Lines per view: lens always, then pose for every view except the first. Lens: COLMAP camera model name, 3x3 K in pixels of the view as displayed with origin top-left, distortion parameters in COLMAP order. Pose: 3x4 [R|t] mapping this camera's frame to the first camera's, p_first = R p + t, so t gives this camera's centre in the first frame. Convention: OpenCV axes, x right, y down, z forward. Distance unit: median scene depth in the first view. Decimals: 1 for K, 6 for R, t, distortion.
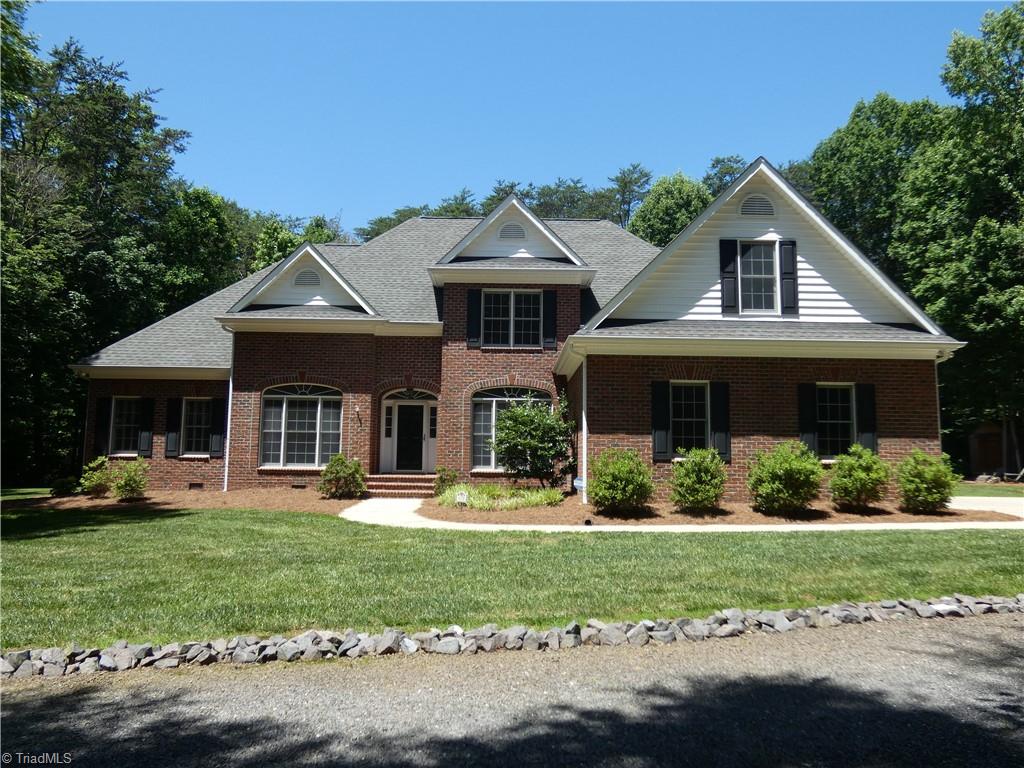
lens RADIAL K [[741.0, 0, 512.0], [0, 741.0, 384.0], [0, 0, 1]] dist [-0.007374, -0.000753]
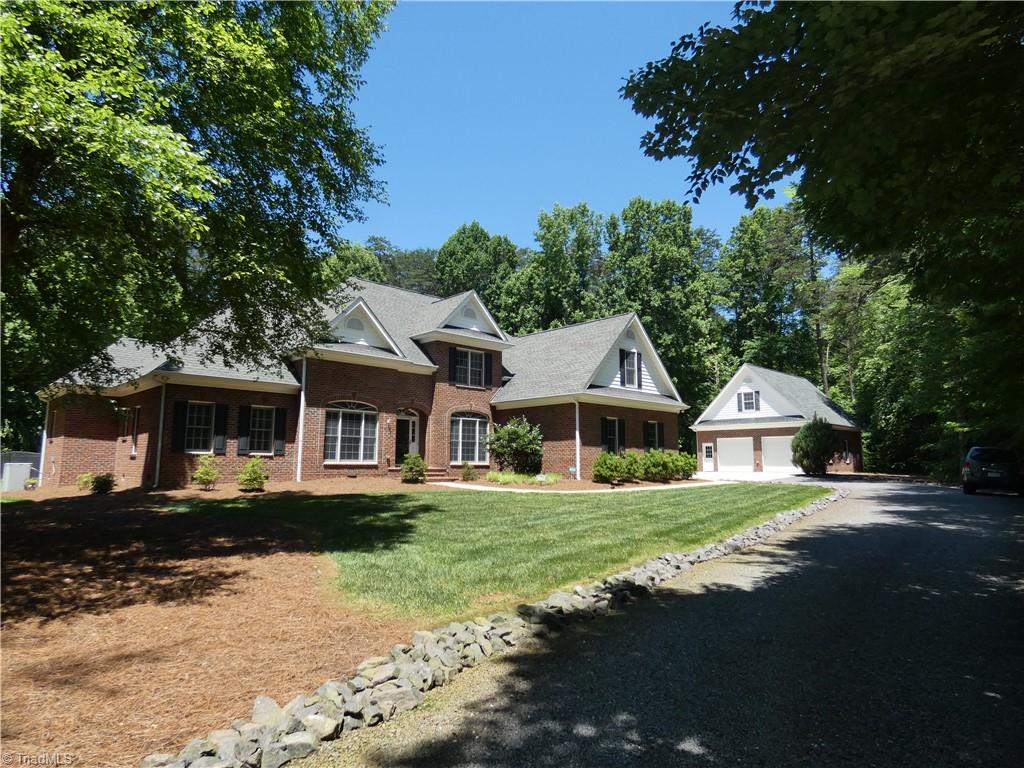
lens RADIAL K [[611.3, 0, 513.9], [0, 611.3, 382.6], [0, 0, 1]] dist [0.000238, -0.000732]
pose [[0.732883, 0.082187, 0.675373, -0.828220], [-0.069138, 0.996535, -0.046245, -0.003055], [-0.676833, -0.012802, 0.736025, -0.032529]]
